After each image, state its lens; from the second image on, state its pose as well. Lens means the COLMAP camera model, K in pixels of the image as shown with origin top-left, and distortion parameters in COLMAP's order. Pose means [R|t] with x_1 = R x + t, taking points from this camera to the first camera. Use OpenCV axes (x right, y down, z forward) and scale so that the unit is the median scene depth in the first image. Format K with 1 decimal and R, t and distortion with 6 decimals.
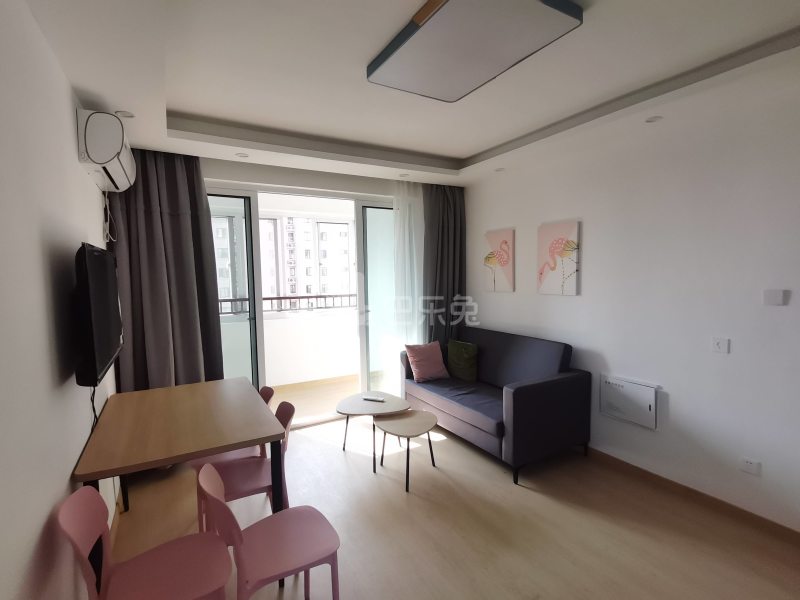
lens RADIAL K [[394.6, 0, 403.2], [0, 394.6, 294.5], [0, 0, 1]] dist [0.038545, -0.023146]
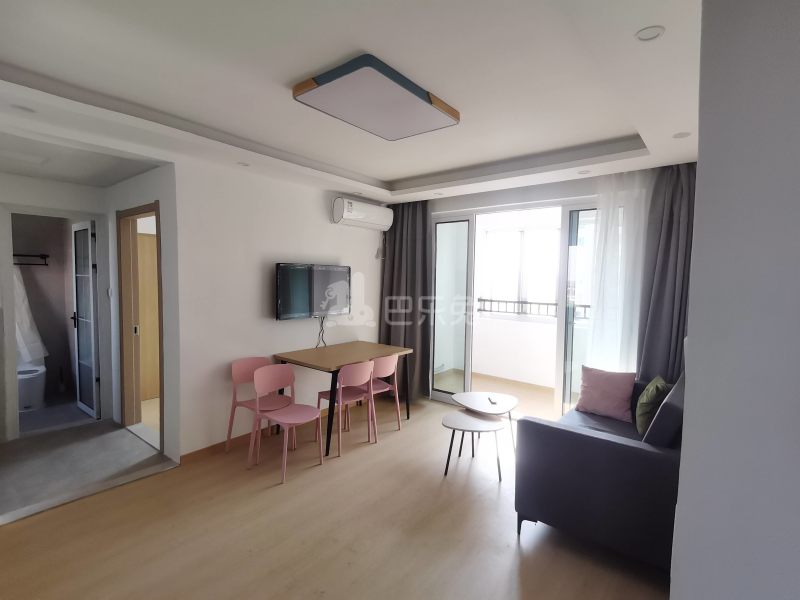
lens RADIAL K [[394.6, 0, 401.3], [0, 394.6, 299.1], [0, 0, 1]] dist [0.038545, -0.023146]
pose [[0.357535, 0.076162, -0.930789, 0.708272], [-0.079145, 0.995555, 0.051060, -0.034461], [0.930540, 0.055412, 0.361974, 0.324799]]
